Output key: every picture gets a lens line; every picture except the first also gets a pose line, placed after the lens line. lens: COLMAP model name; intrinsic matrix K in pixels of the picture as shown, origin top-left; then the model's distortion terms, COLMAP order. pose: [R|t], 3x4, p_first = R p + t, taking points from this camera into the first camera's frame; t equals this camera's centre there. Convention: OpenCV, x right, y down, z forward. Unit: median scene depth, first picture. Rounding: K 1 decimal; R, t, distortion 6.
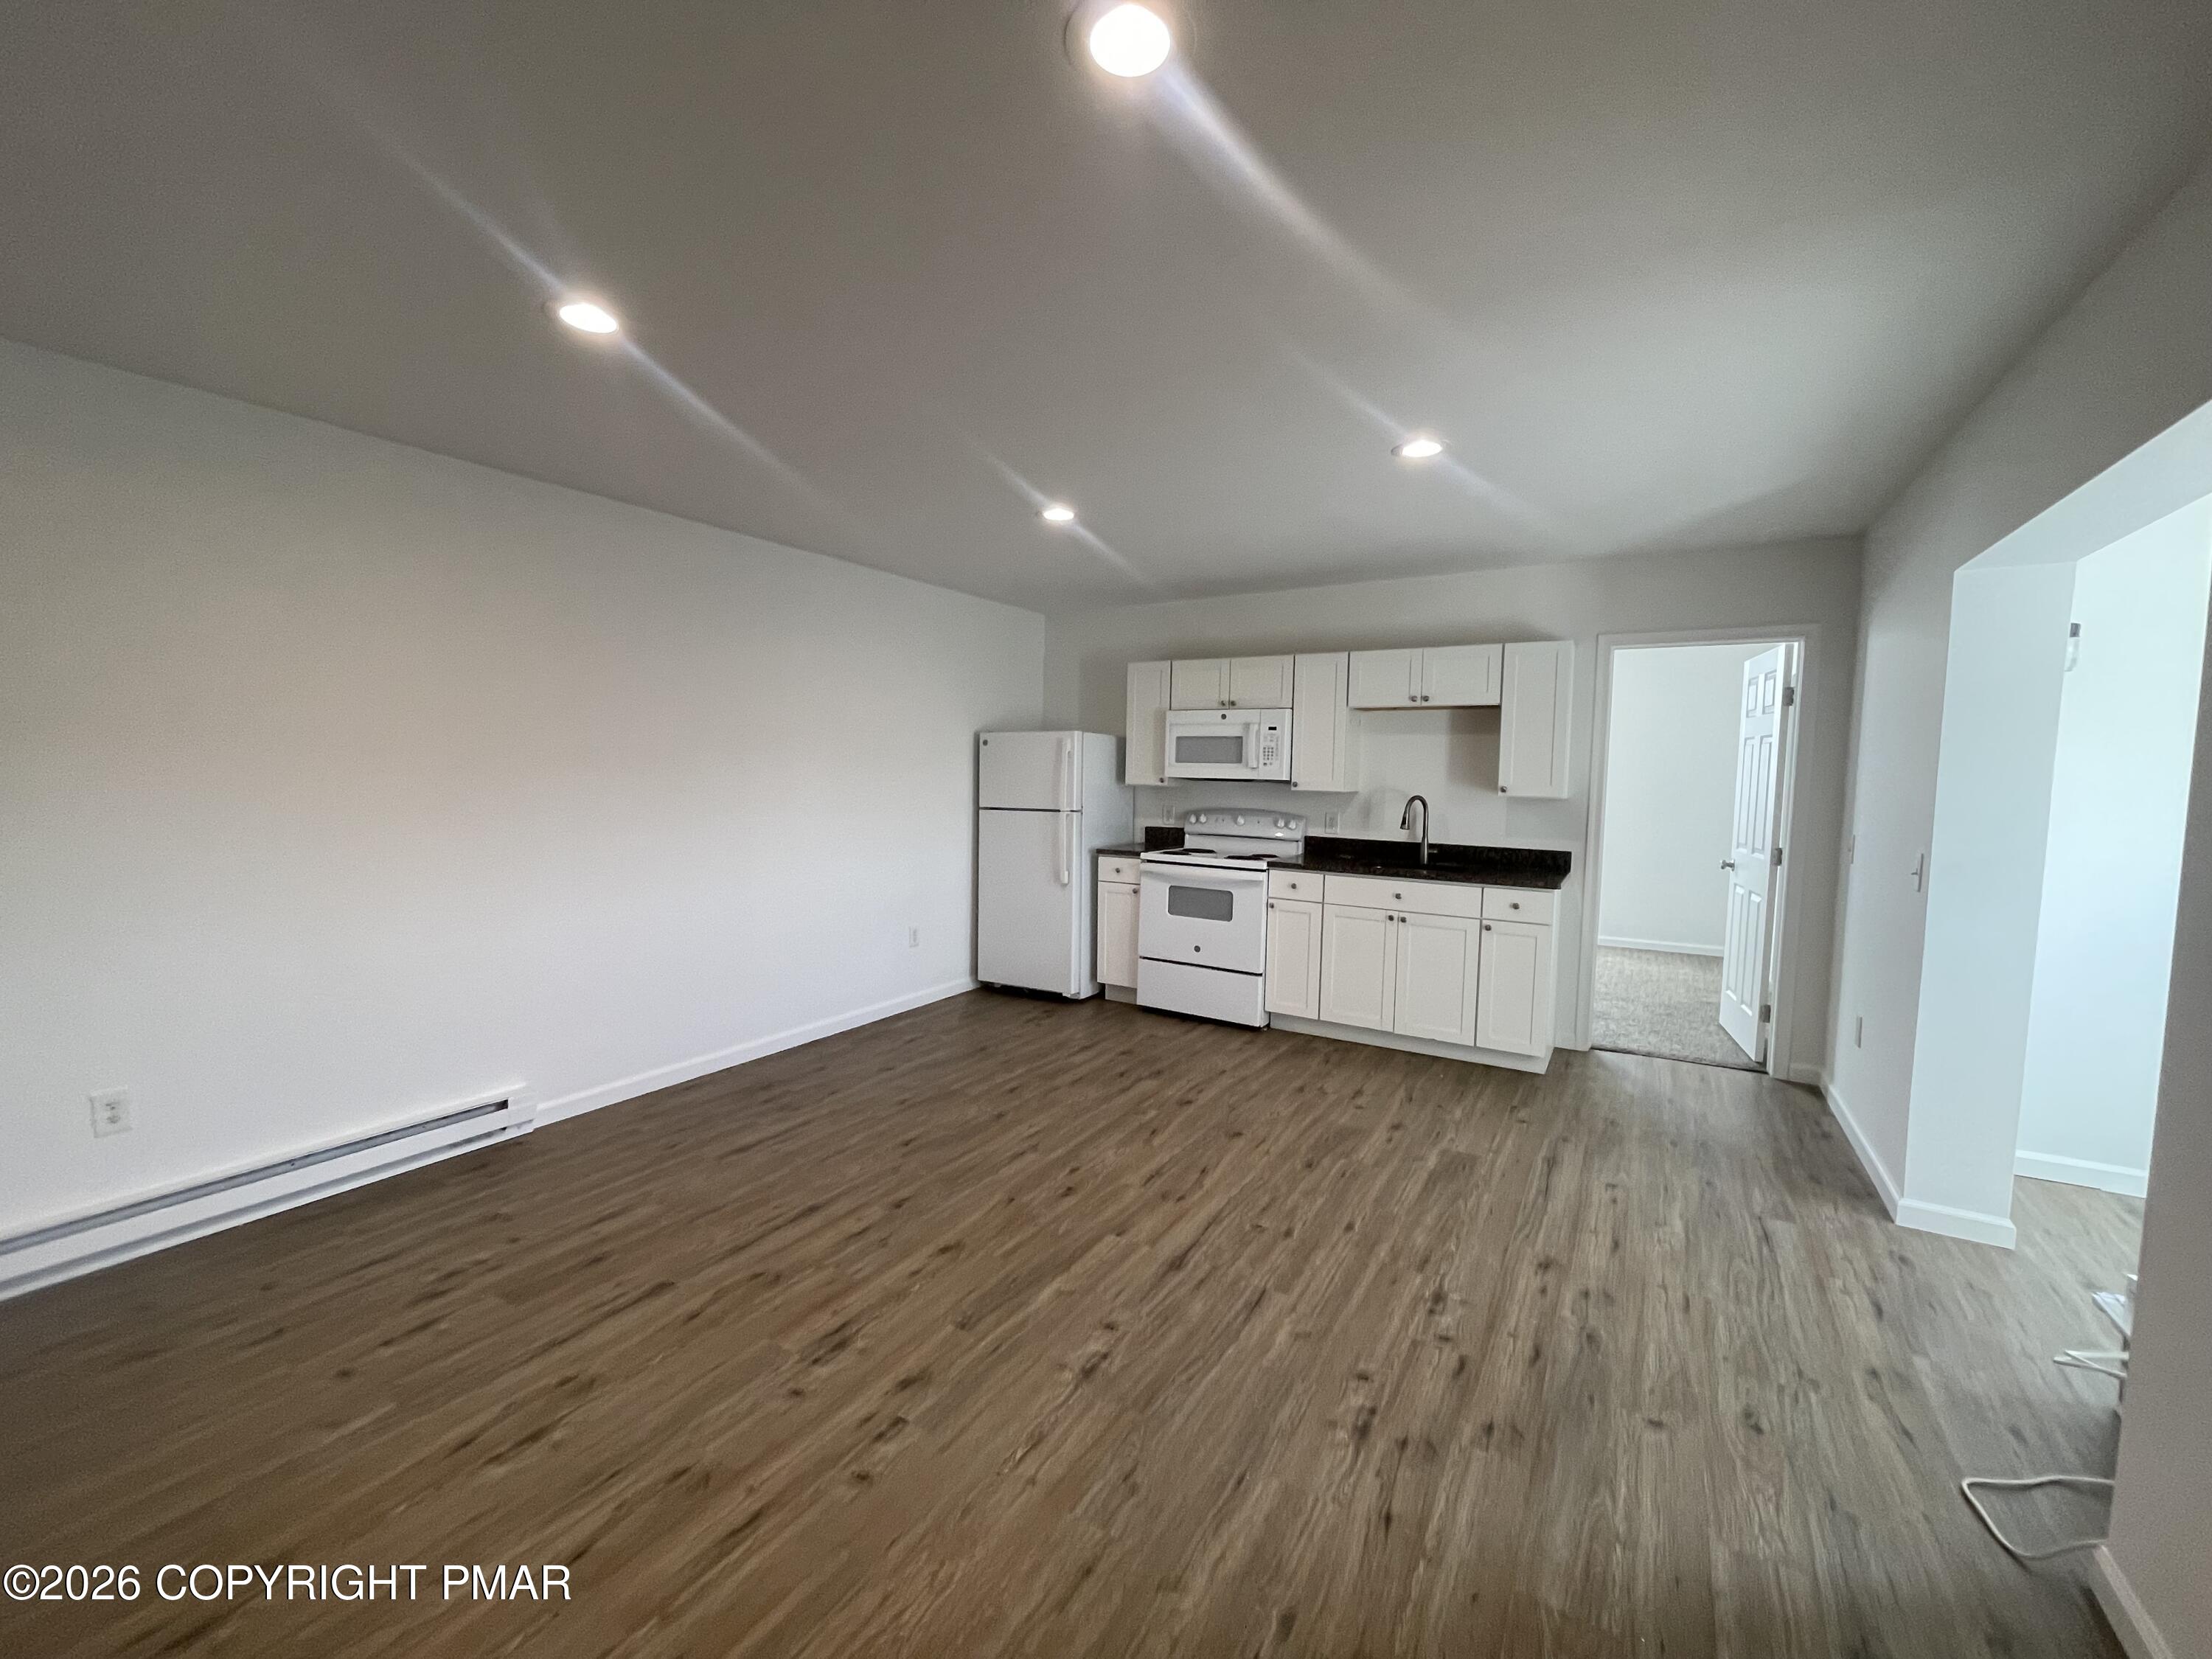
lens RADIAL K [[893.4, 0, 1109.5], [0, 893.4, 826.8], [0, 0, 1]] dist [-0.000475, 0.001548]
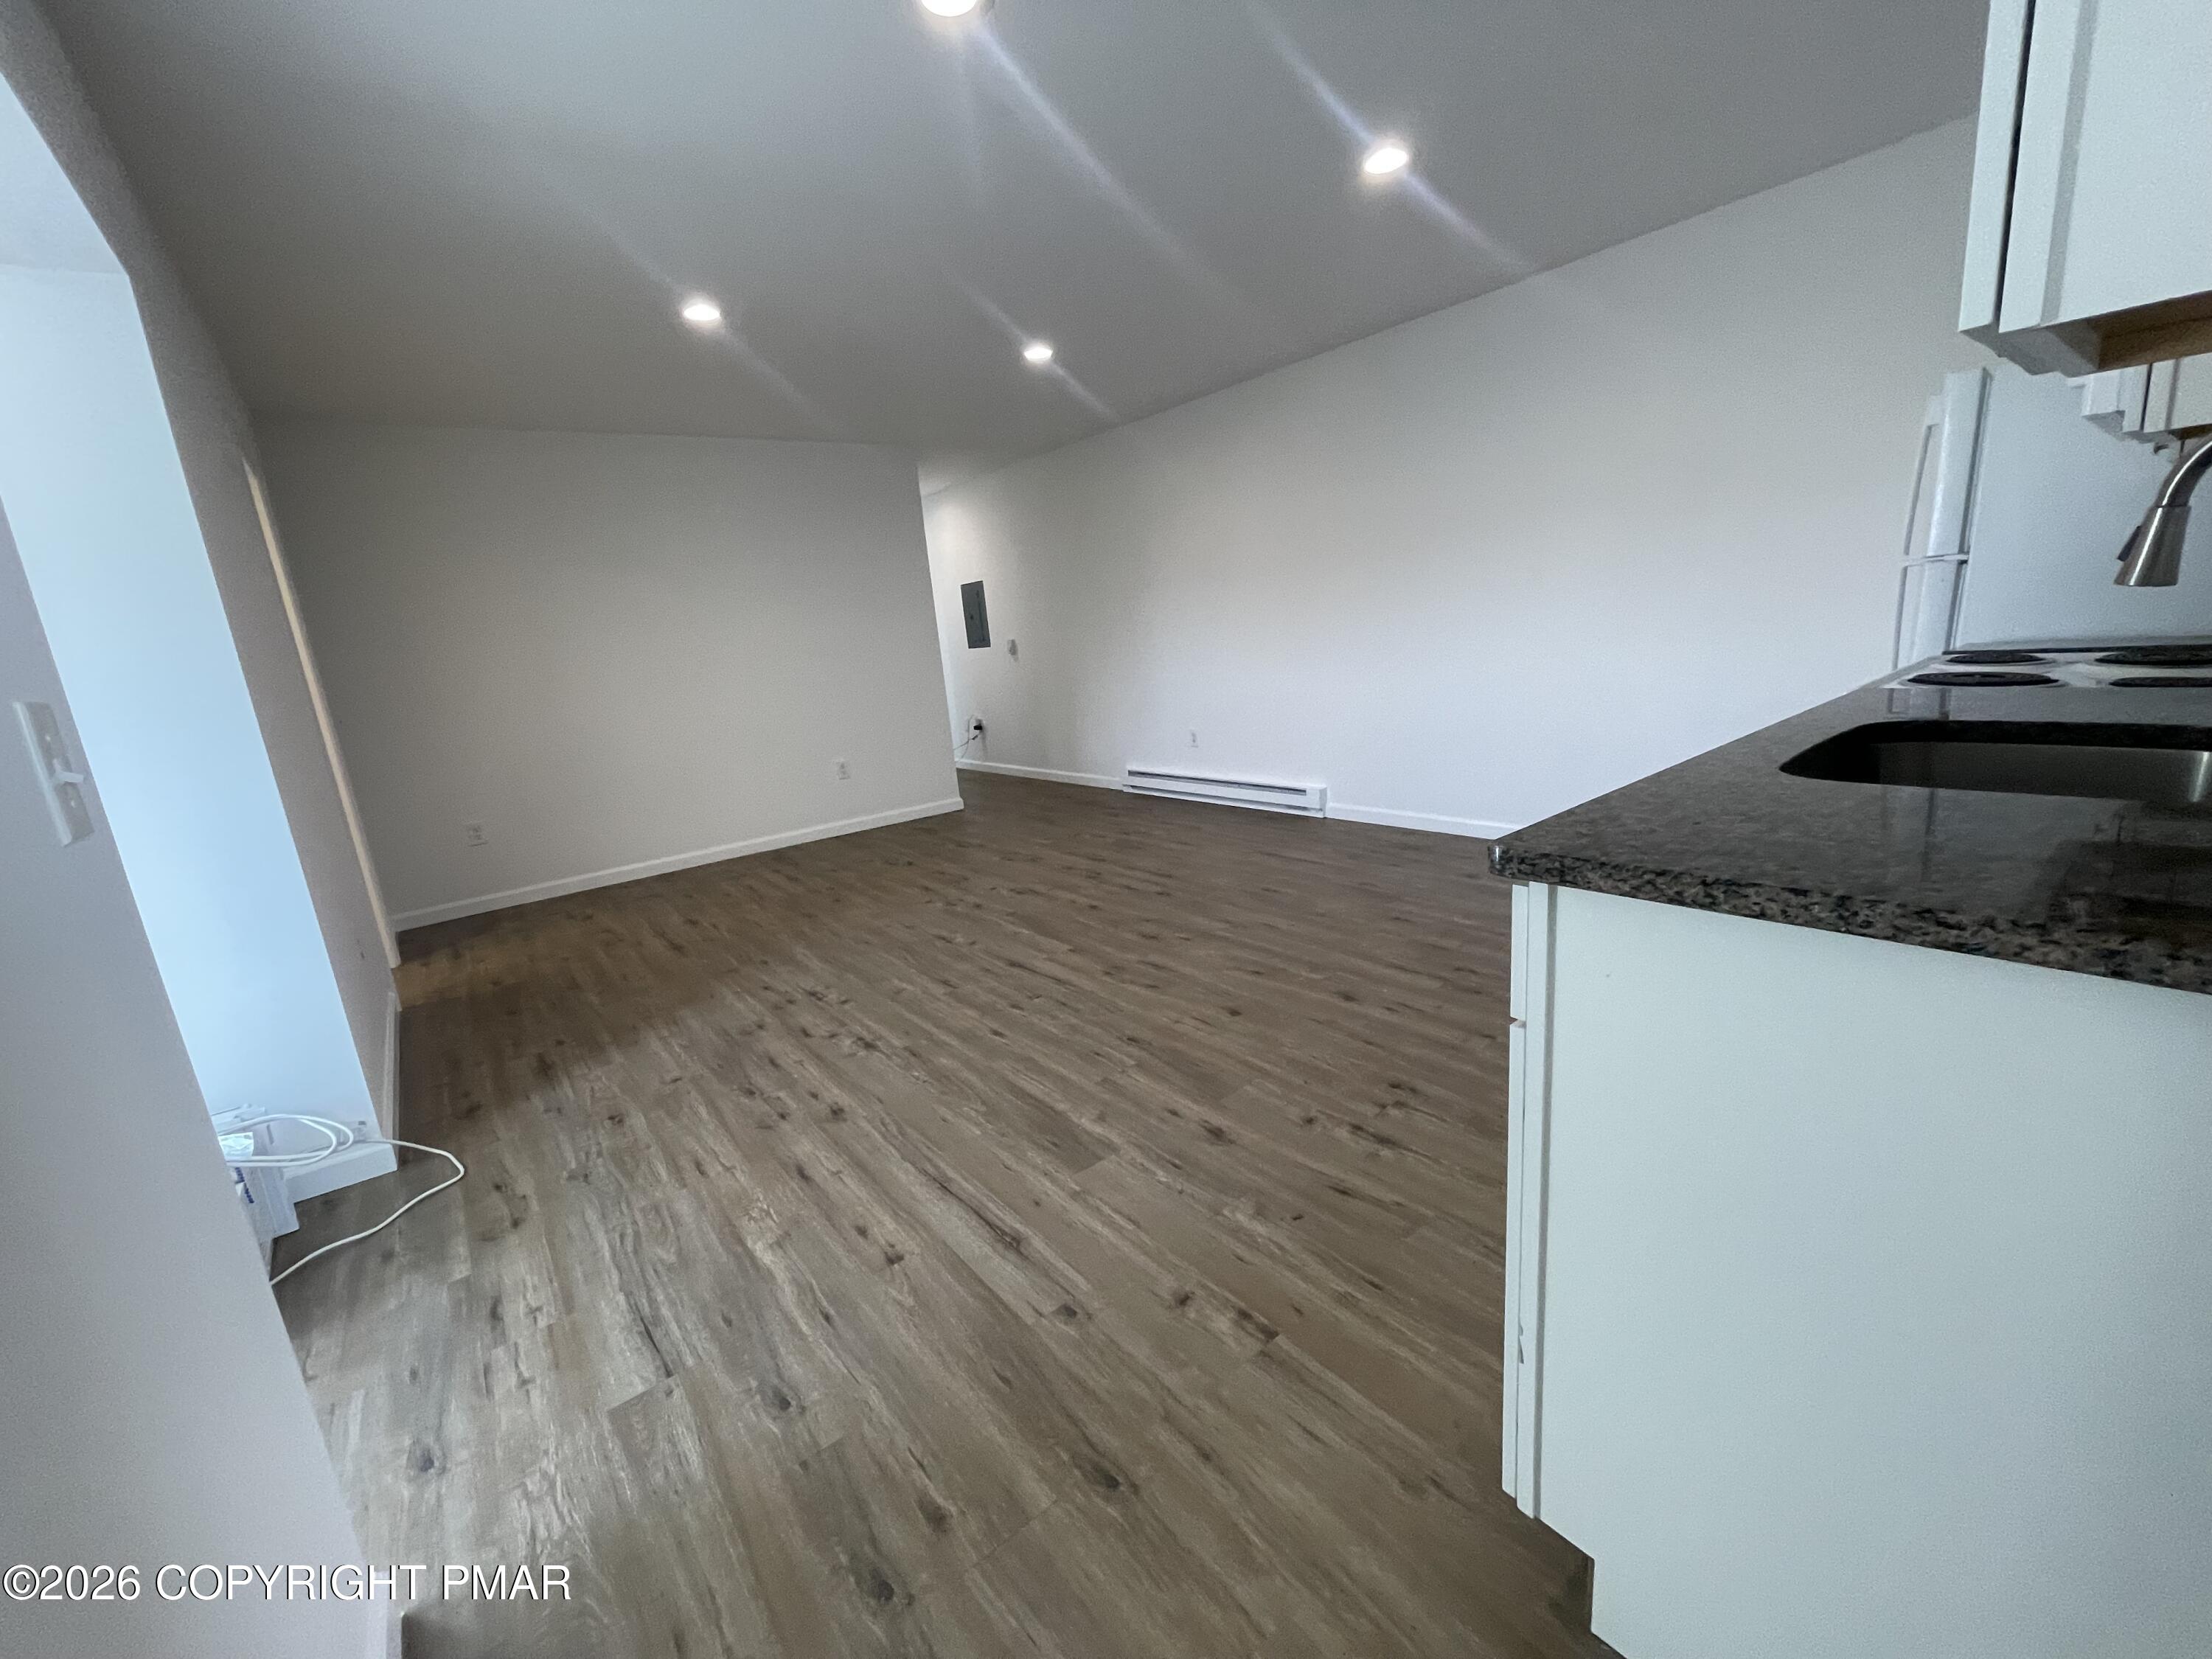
lens RADIAL K [[893.4, 0, 1095.3], [0, 893.4, 832.5], [0, 0, 1]] dist [-0.000475, 0.001548]
pose [[-0.358013, 0.221966, -0.906950, 1.084116], [0.020589, 0.972973, 0.229997, 0.011374], [0.933489, 0.063668, -0.352908, 1.453790]]
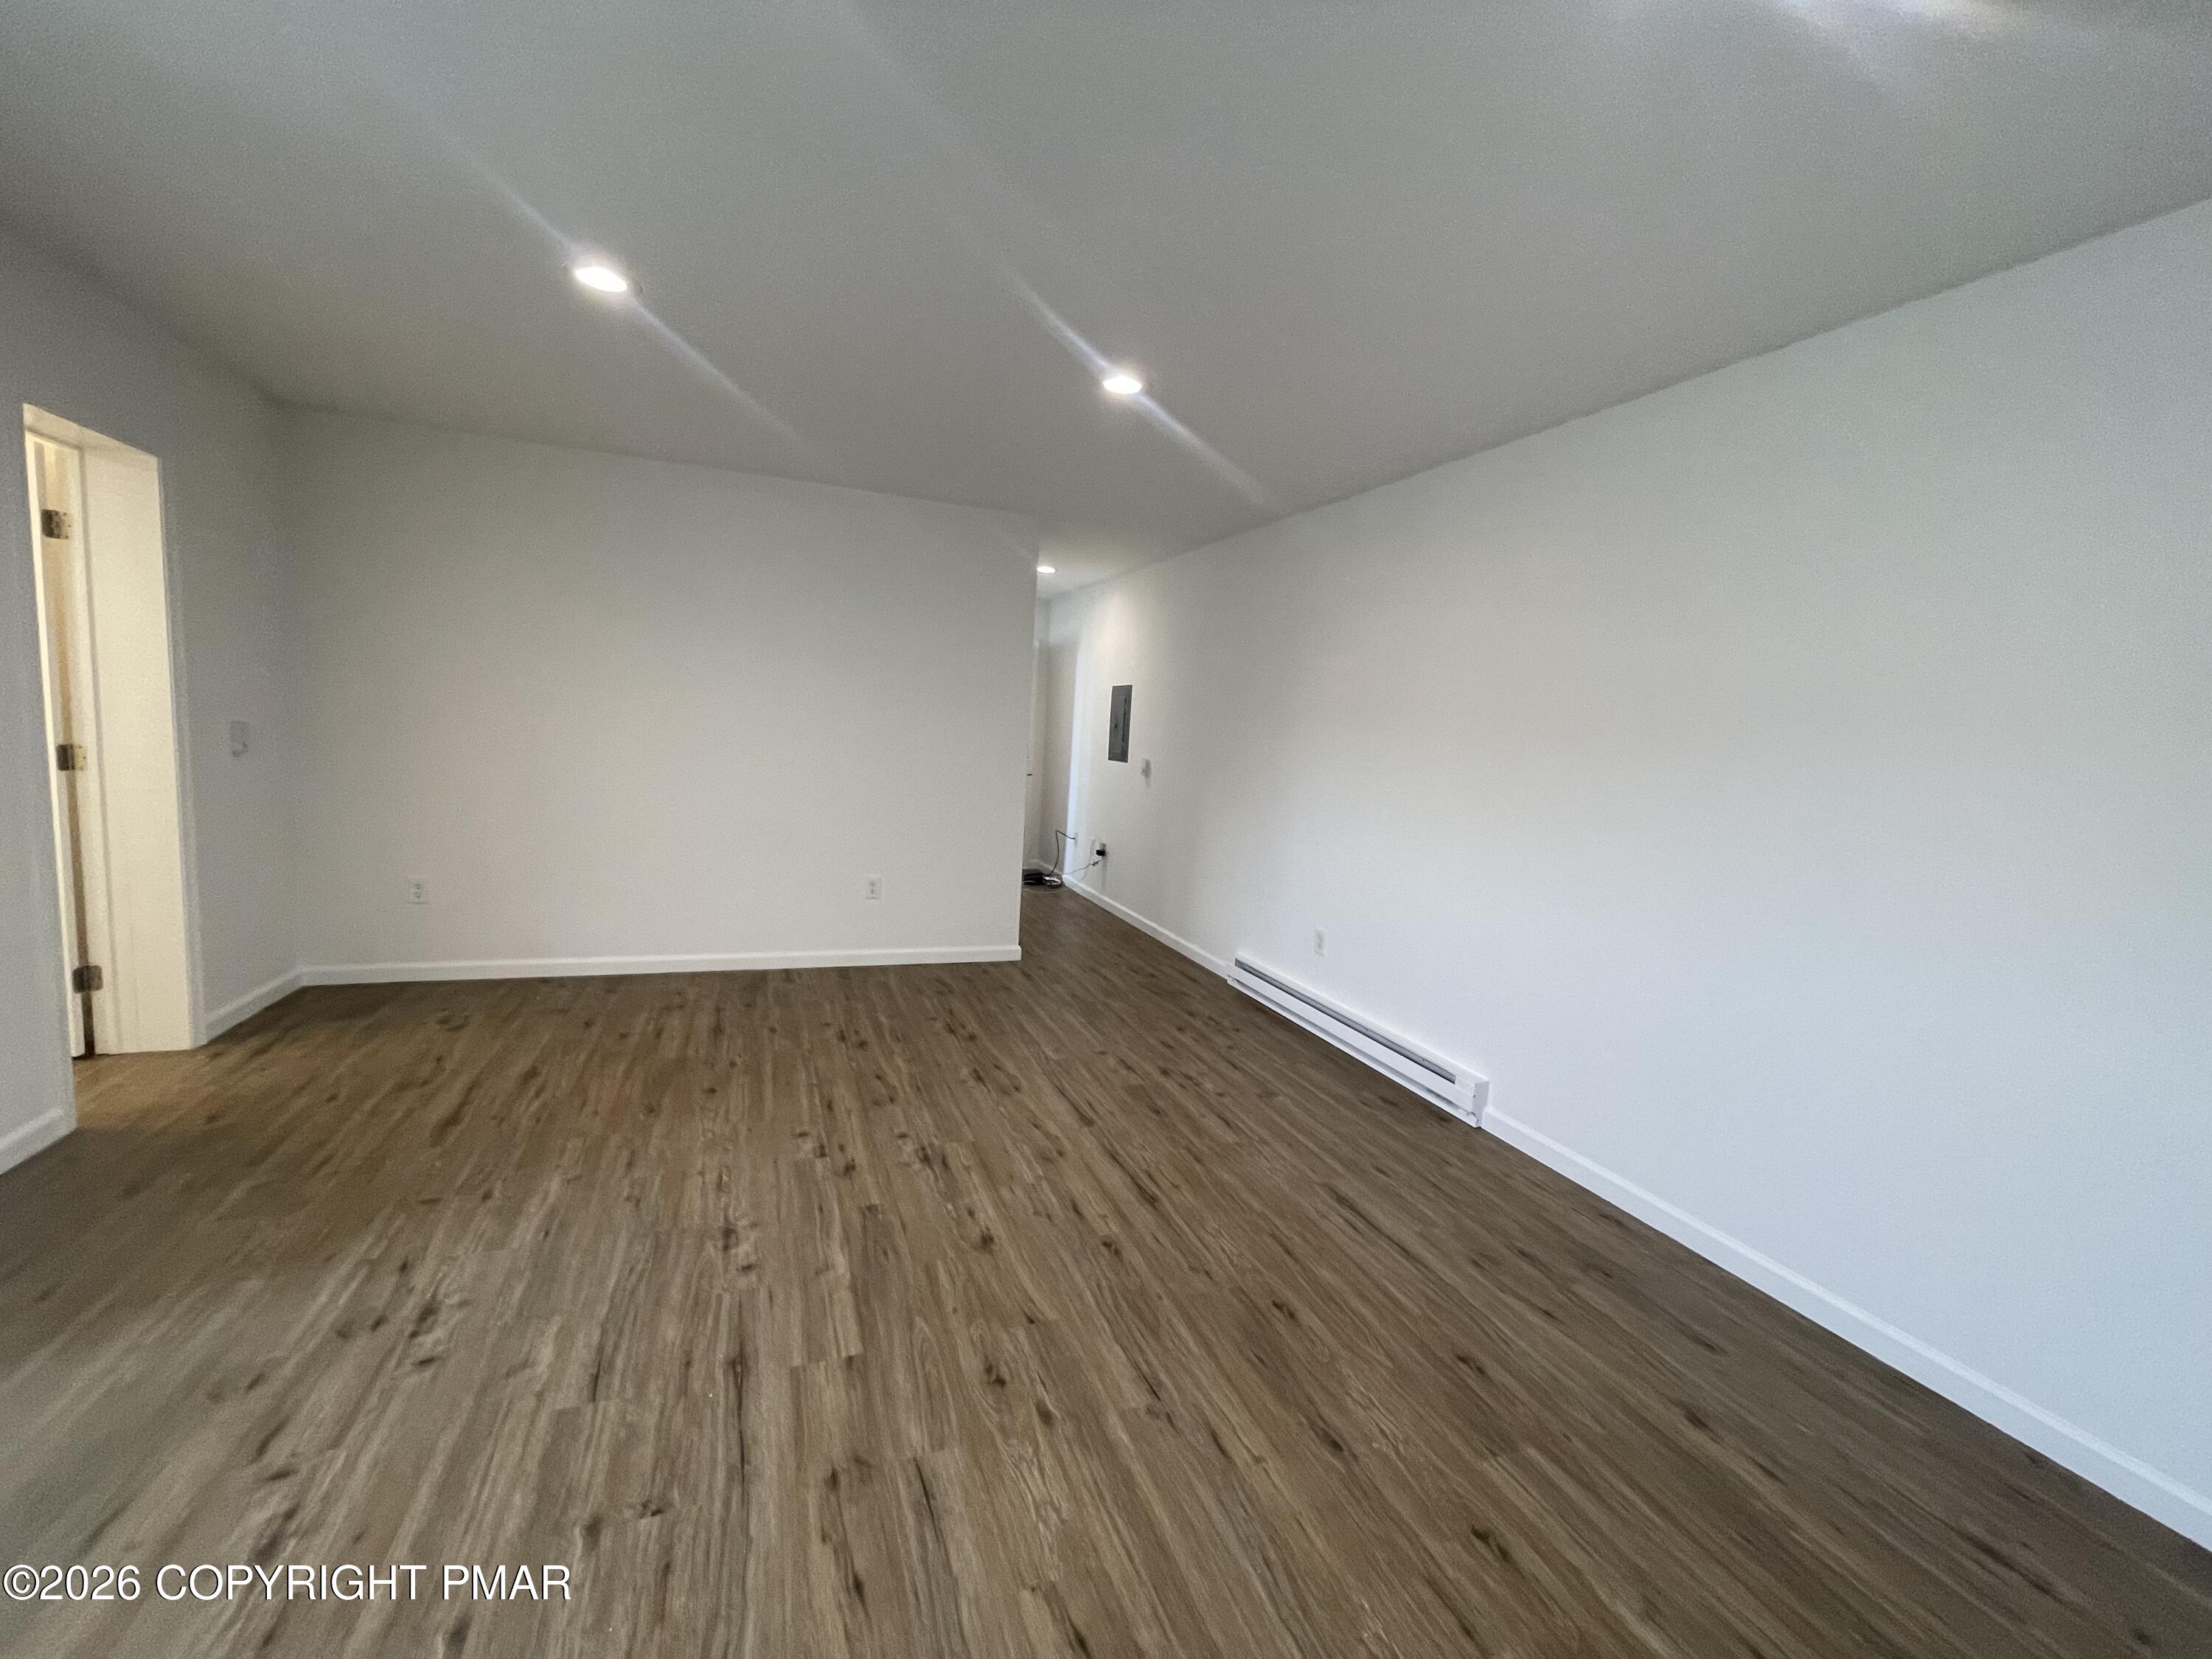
lens RADIAL K [[893.4, 0, 1095.4], [0, 893.4, 835.4], [0, 0, 1]] dist [-0.000475, 0.001548]
pose [[-0.613022, 0.040724, -0.789015, 0.420998], [-0.126048, 0.980838, 0.148557, -0.067719], [0.779946, 0.190522, -0.596142, 1.475360]]
